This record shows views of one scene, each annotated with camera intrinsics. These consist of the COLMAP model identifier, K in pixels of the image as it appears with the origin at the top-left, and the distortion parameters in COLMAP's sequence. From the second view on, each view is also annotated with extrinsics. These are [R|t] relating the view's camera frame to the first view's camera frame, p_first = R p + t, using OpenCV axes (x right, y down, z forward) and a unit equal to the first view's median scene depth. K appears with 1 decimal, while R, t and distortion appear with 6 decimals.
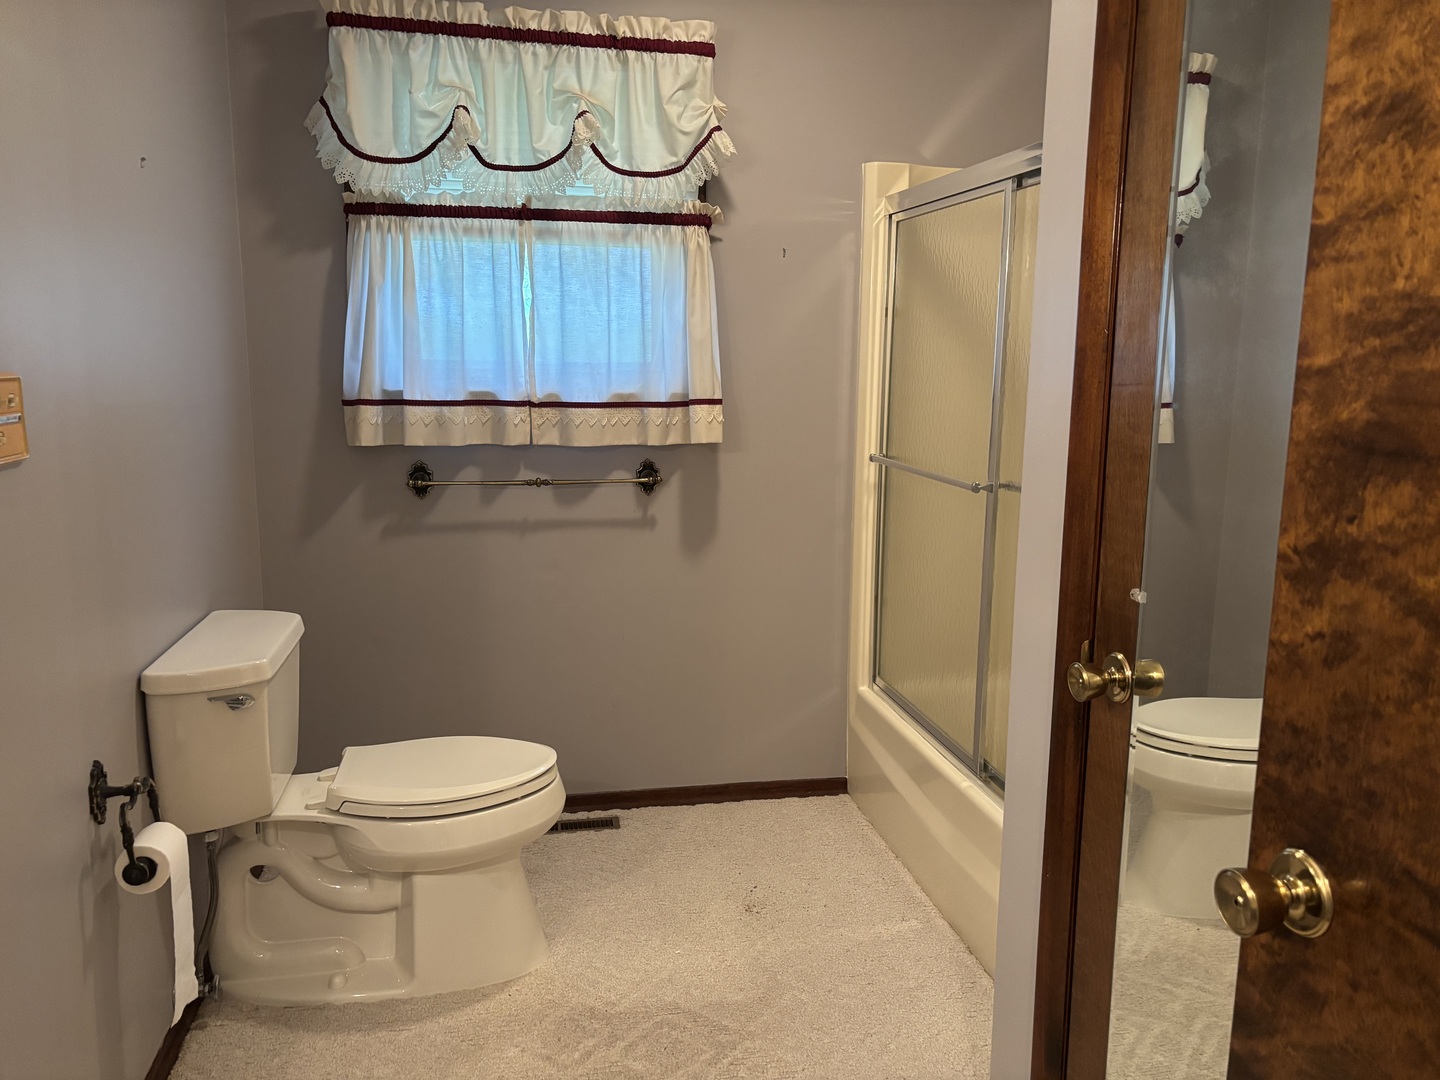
lens RADIAL K [[1083.0, 0, 723.2], [0, 1083.0, 533.4], [0, 0, 1]] dist [0.016842, -0.026194]
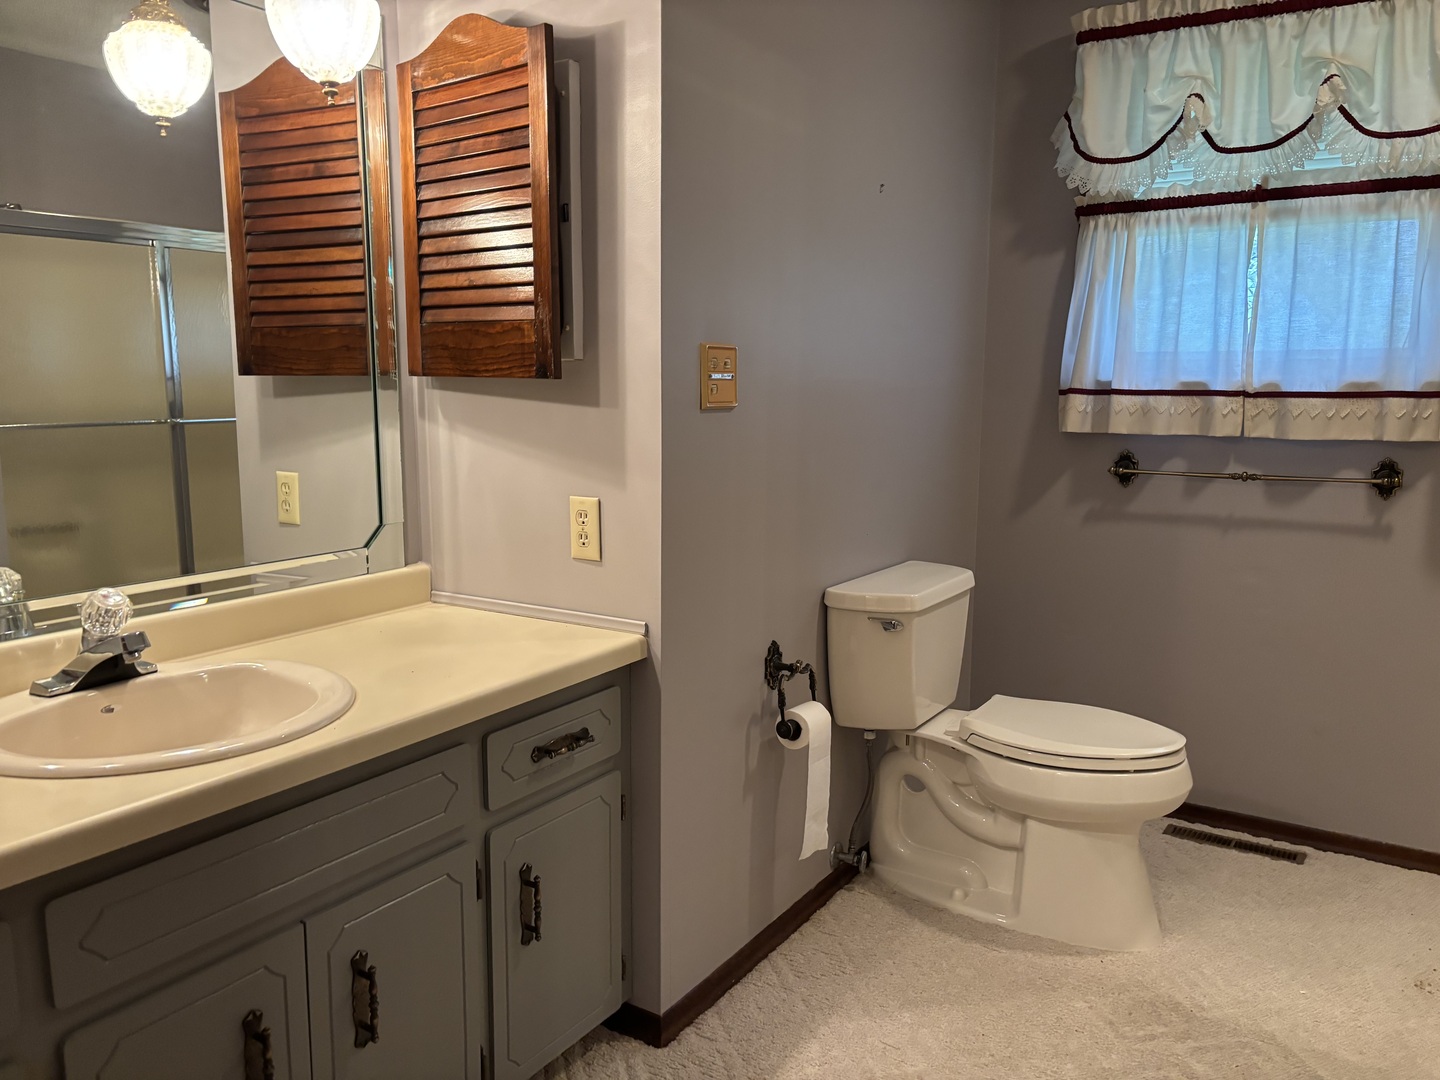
lens RADIAL K [[1083.0, 0, 714.7], [0, 1083.0, 547.8], [0, 0, 1]] dist [0.016842, -0.026194]
pose [[0.710681, 0.097277, -0.696756, 0.184637], [-0.109476, 0.993621, 0.027059, 0.044130], [0.694944, 0.057048, 0.716797, -0.004613]]
